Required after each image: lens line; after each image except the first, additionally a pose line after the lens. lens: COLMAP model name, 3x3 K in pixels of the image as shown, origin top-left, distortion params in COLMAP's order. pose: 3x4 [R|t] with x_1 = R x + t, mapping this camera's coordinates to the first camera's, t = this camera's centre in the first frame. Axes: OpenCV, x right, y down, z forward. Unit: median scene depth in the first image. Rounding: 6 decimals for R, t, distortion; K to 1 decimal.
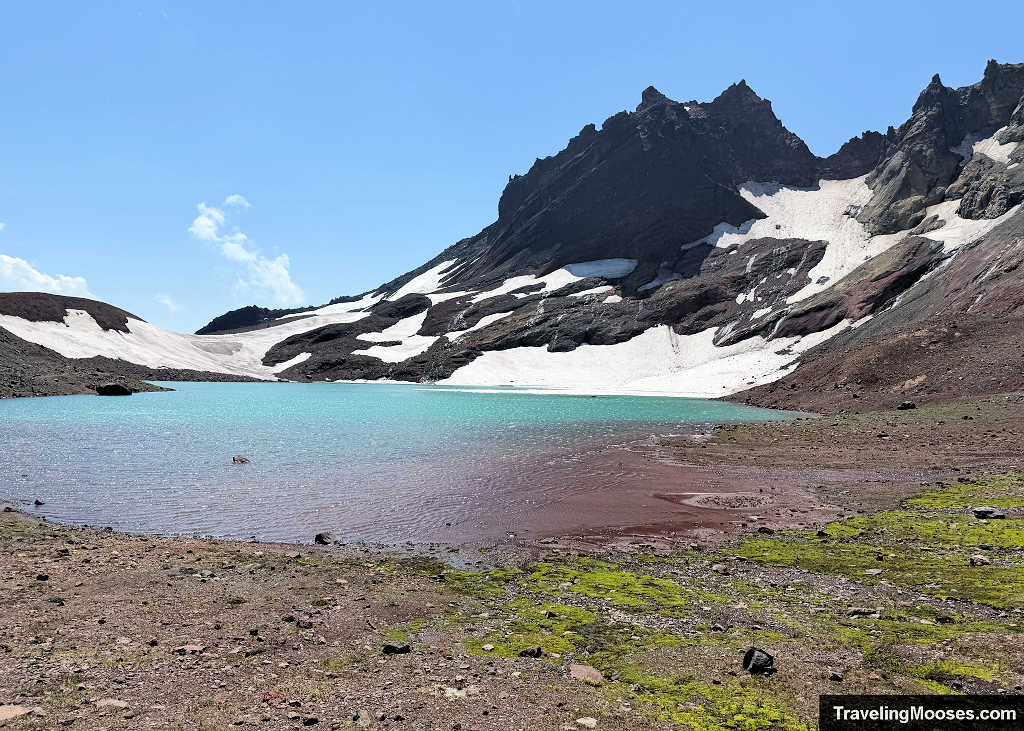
lens RADIAL K [[708.9, 0, 511.2], [0, 708.9, 347.5], [0, 0, 1]] dist [0.030686, -0.047899]
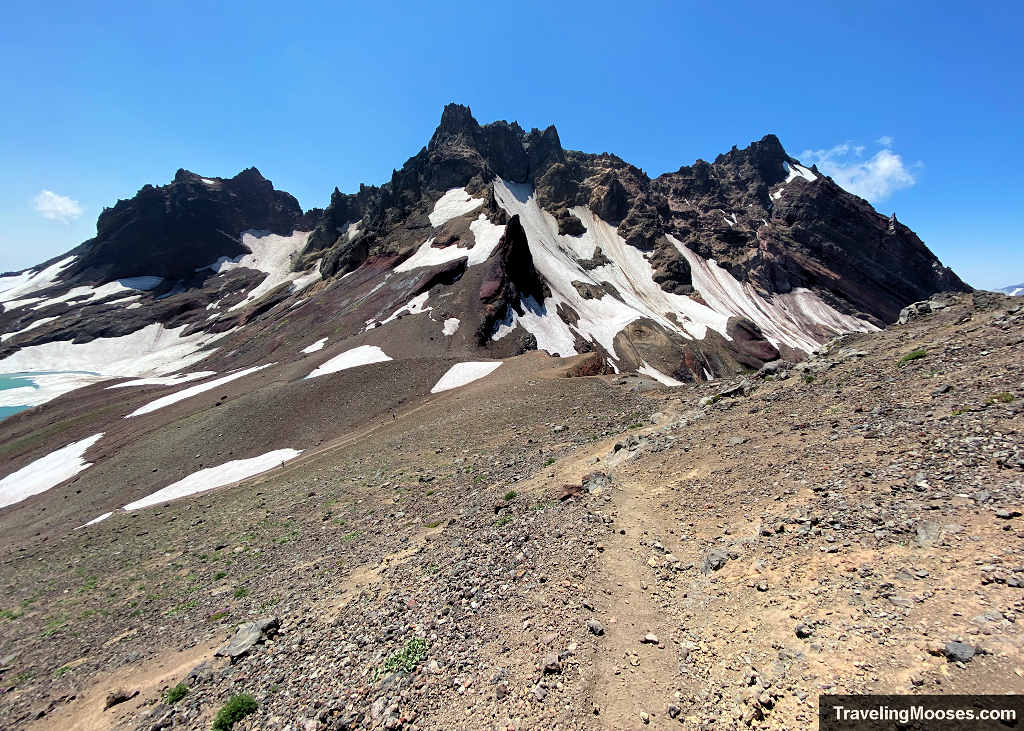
lens RADIAL K [[412.5, 0, 508.6], [0, 412.5, 352.9], [0, 0, 1]] dist [-0.014822, -0.002329]
pose [[0.891660, -0.069498, 0.447339, 0.549626], [-0.036171, 0.974050, 0.223426, -0.228597], [-0.451258, -0.215400, 0.866007, -0.398535]]
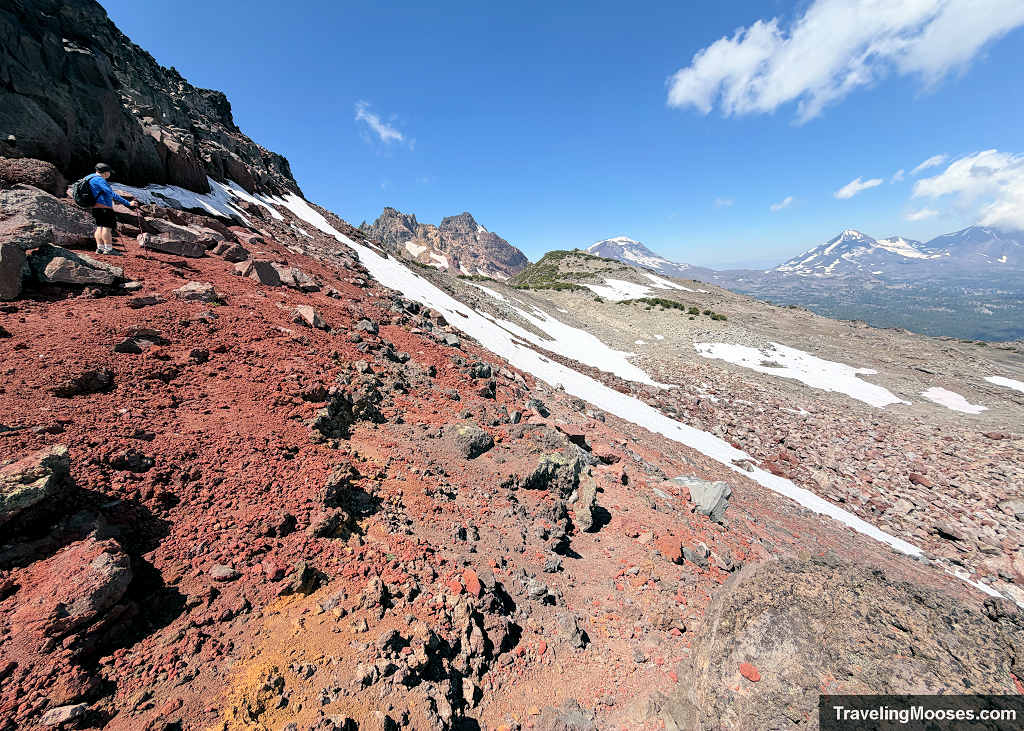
lens RADIAL K [[405.6, 0, 509.6], [0, 405.6, 347.8], [0, 0, 1]] dist [-0.002584, -0.000446]
pose [[0.260482, -0.192137, 0.946167, -1.607741], [0.037522, 0.981272, 0.188935, -0.189642], [-0.964749, -0.013712, 0.262813, -0.720868]]
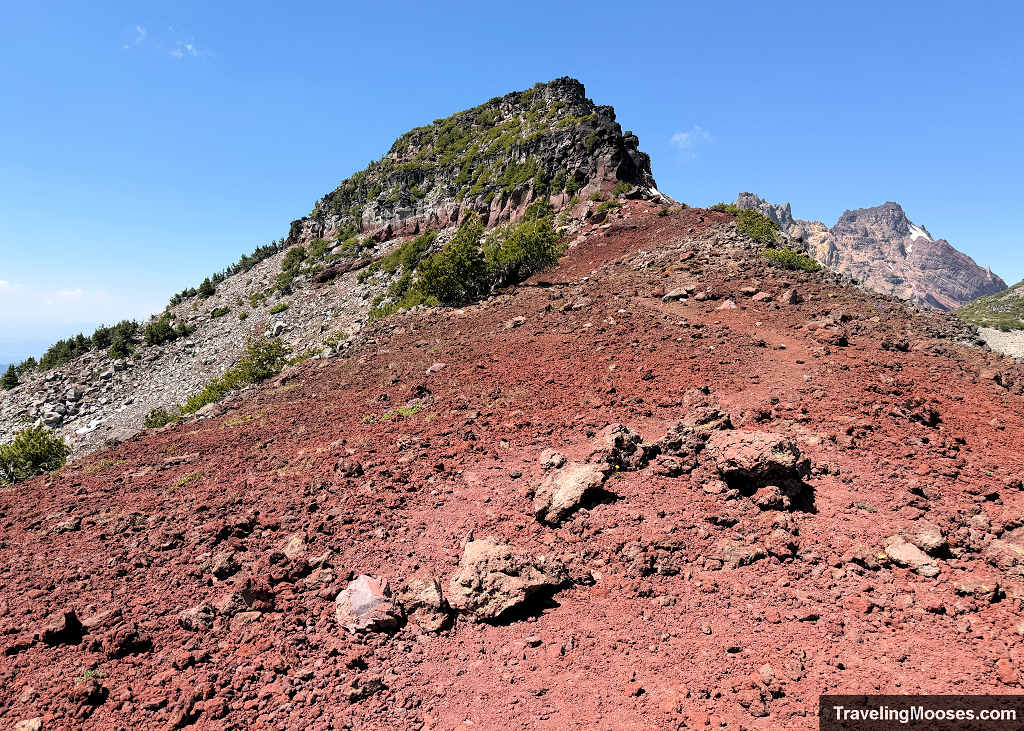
lens RADIAL K [[708.9, 0, 496.0], [0, 708.9, 371.2], [0, 0, 1]] dist [0.030686, -0.047899]
pose [[0.760132, -0.030432, 0.649055, -1.798295], [-0.050618, 0.993094, 0.105844, -0.158245], [-0.647794, -0.113310, 0.753342, -0.843301]]
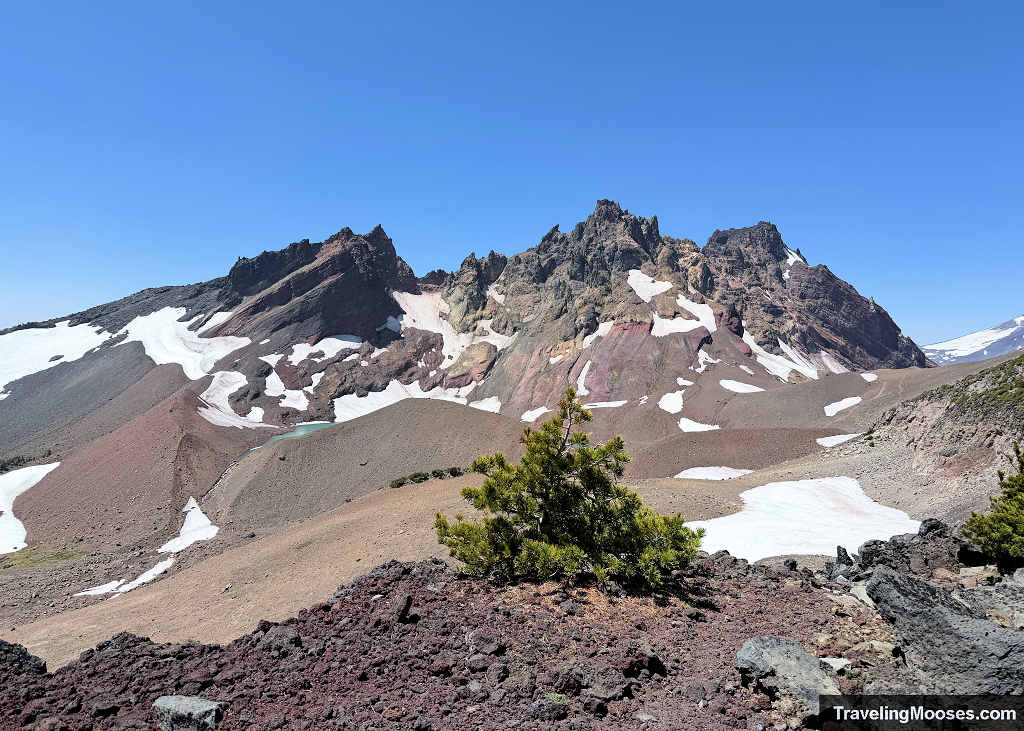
lens RADIAL K [[710.8, 0, 478.0], [0, 710.8, 366.4], [0, 0, 1]] dist [-0.010855, -0.018381]
pose [[0.658126, -0.004715, 0.752893, -1.119119], [-0.062245, 0.996217, 0.060648, -0.198757], [-0.750330, -0.086778, 0.655343, -0.480909]]
